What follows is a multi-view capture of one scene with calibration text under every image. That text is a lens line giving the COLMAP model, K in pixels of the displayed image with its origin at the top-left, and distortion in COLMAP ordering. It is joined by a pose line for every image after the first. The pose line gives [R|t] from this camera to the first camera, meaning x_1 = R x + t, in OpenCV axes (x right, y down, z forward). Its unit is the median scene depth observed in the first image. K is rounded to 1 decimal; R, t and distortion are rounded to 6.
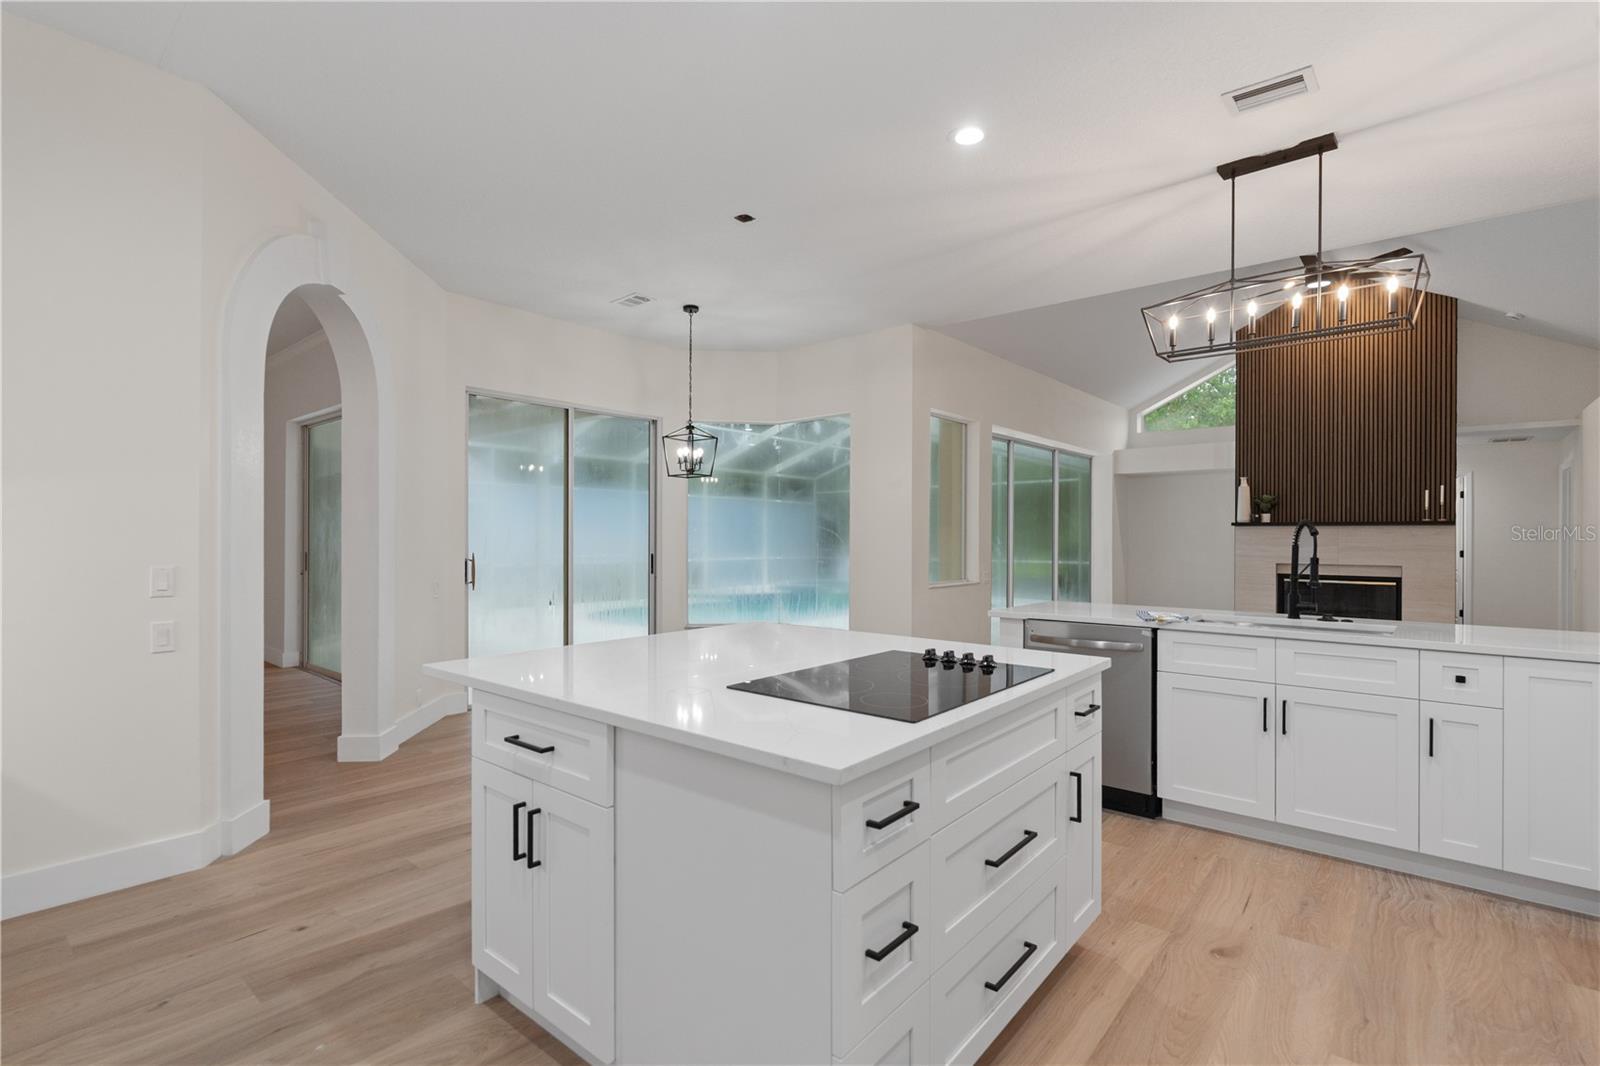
lens RADIAL K [[748.5, 0, 799.4], [0, 748.5, 535.1], [0, 0, 1]] dist [-0.001363, -0.000412]
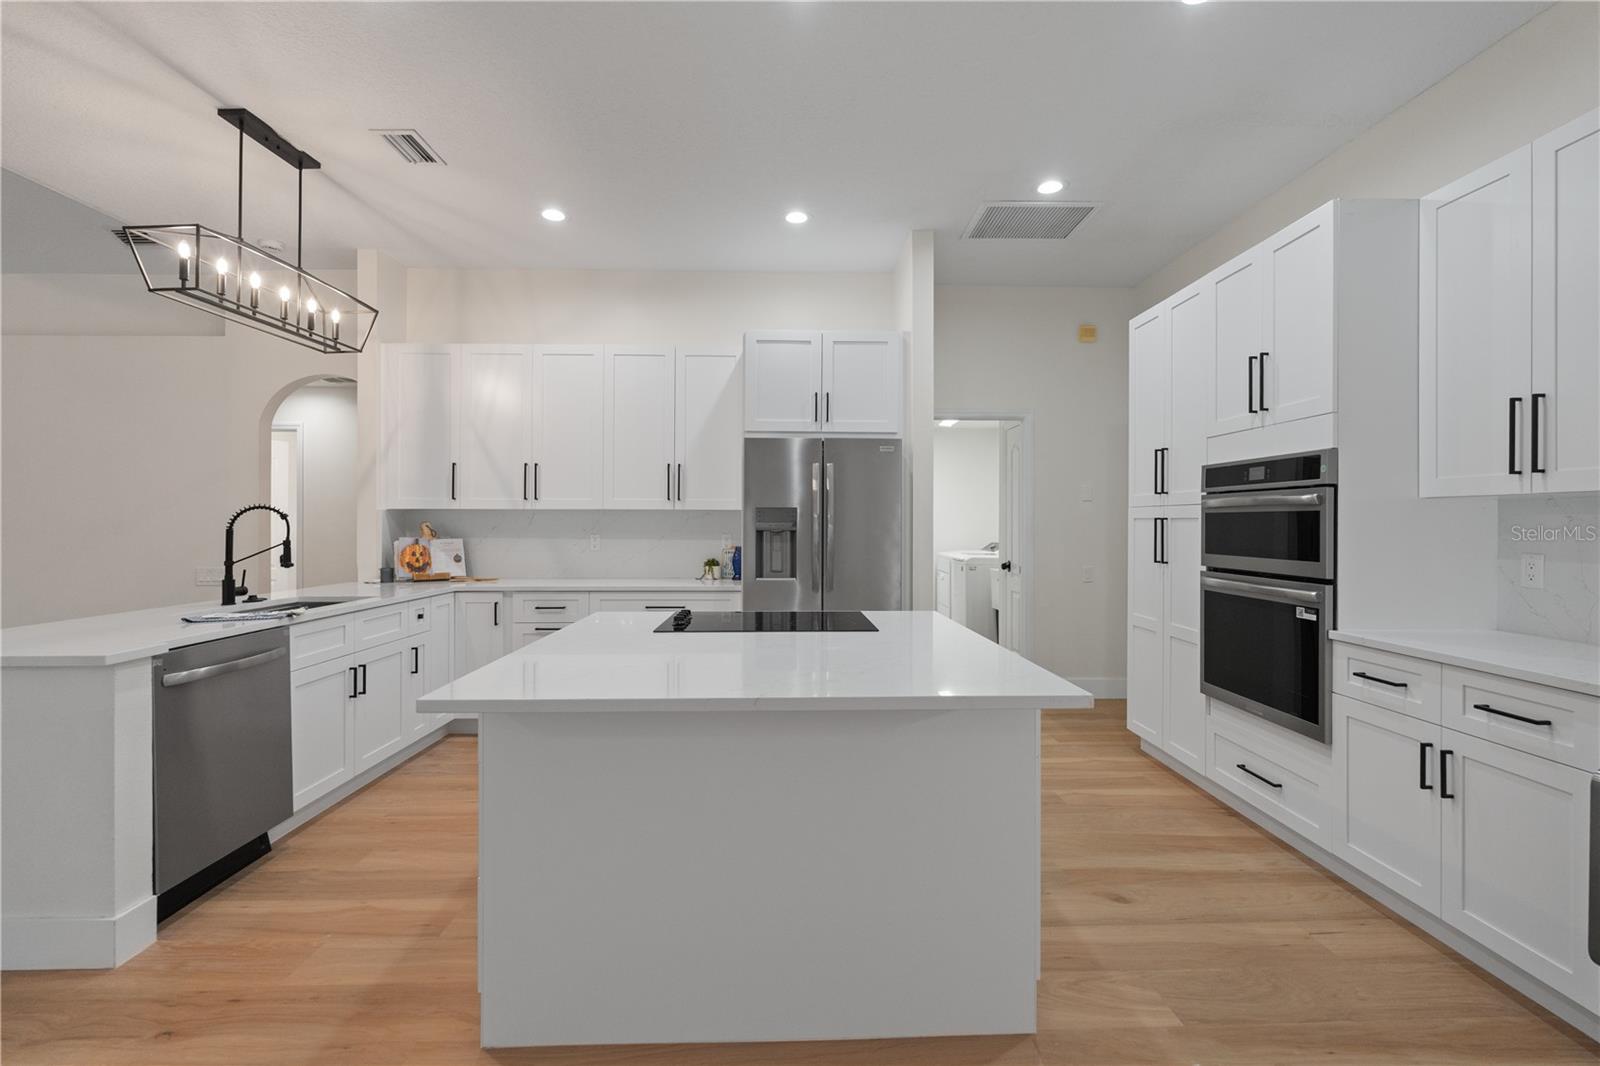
lens RADIAL K [[721.9, 0, 809.0], [0, 721.9, 515.4], [0, 0, 1]] dist [-0.000928, 0.000361]
pose [[-0.673130, 0.003290, 0.739517, -0.239466], [-0.003802, 0.999961, -0.007909, 0.000339], [-0.739515, -0.008136, -0.673091, 0.479824]]
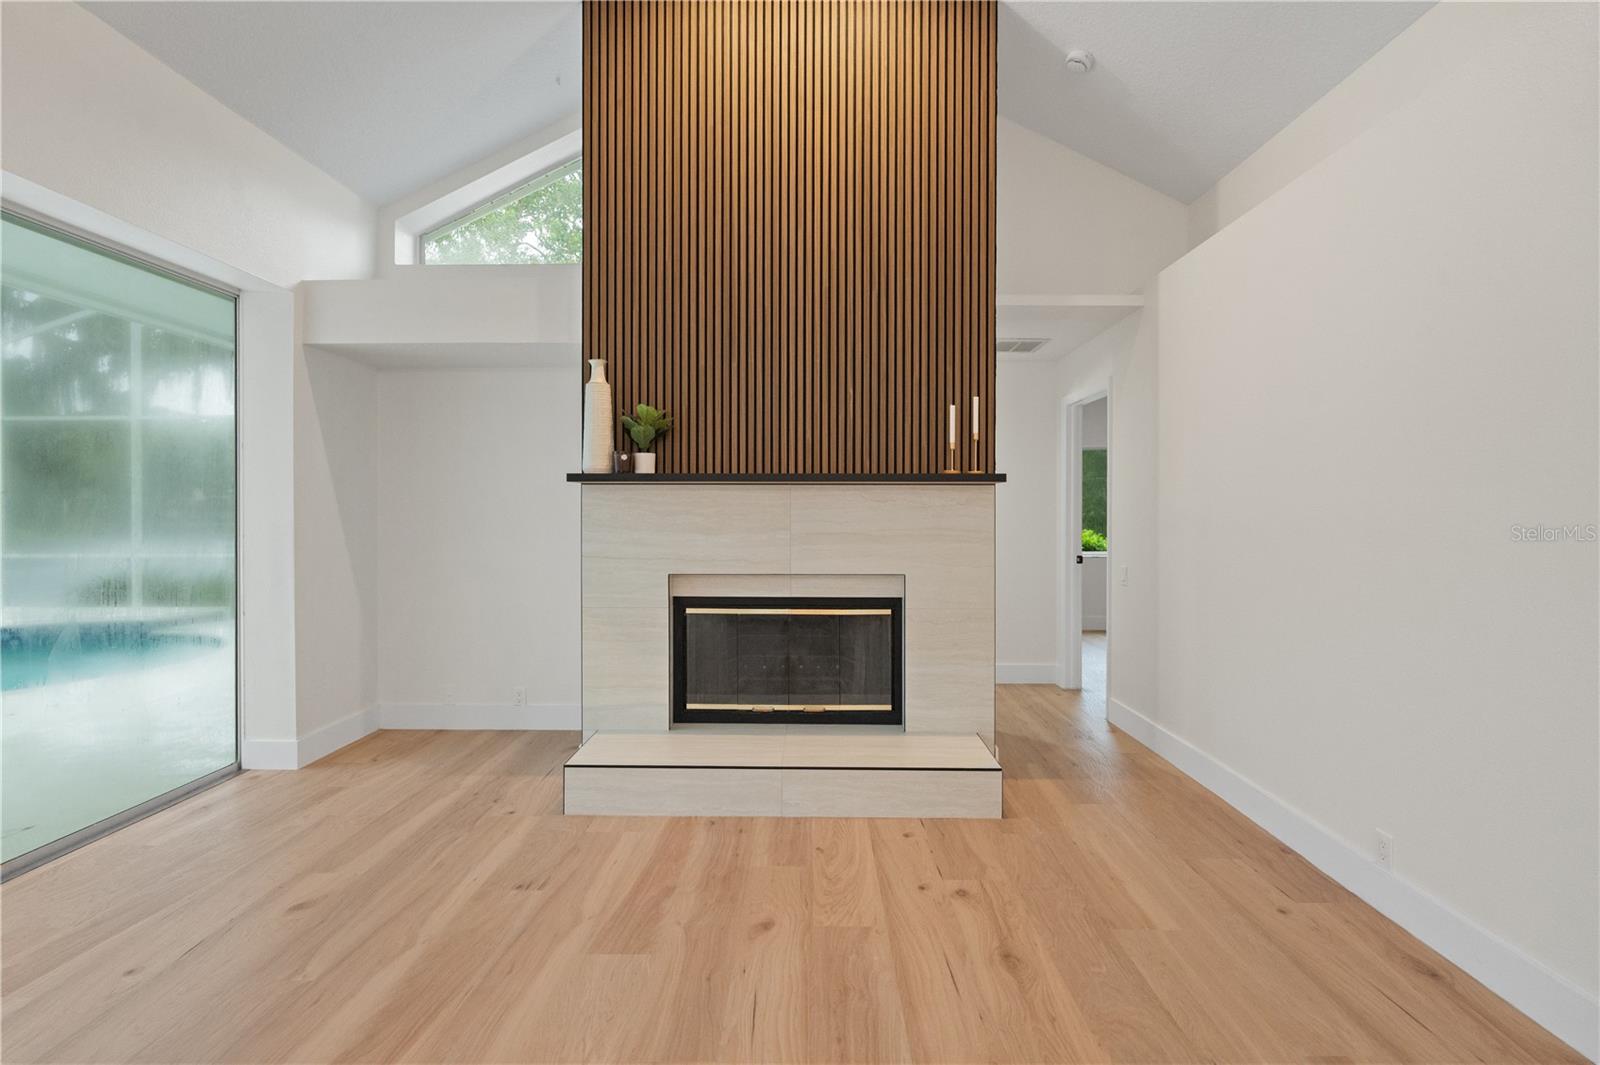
lens RADIAL K [[748.1, 0, 798.2], [0, 748.1, 515.1], [0, 0, 1]] dist [-0.003612, -0.000113]
pose [[0.769745, -0.004172, 0.638338, 0.464489], [0.000992, 0.999985, 0.005340, 0.003479], [-0.638350, -0.003477, 0.769738, 0.688521]]
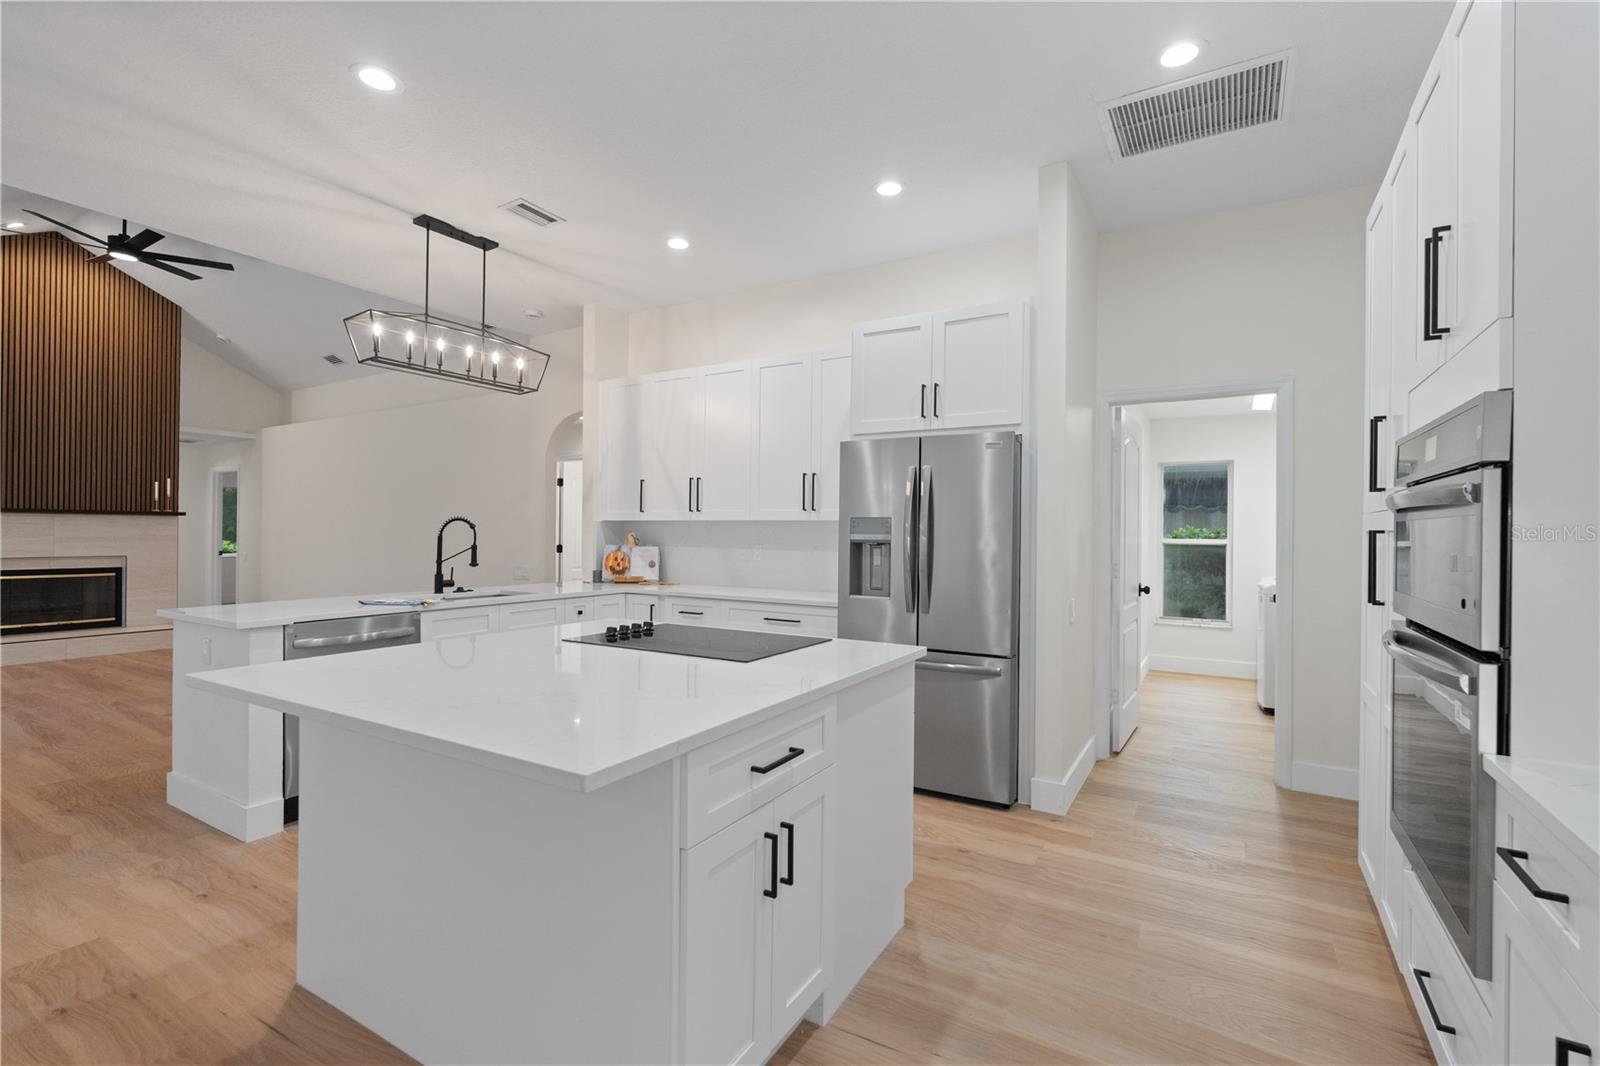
lens RADIAL K [[720.8, 0, 804.8], [0, 720.8, 526.7], [0, 0, 1]] dist [-0.002668, 0.000103]
pose [[-0.166261, 0.004171, 0.986073, -0.291839], [-0.009397, 0.999939, -0.005814, -0.000219], [-0.986037, -0.010233, -0.166212, 0.263529]]
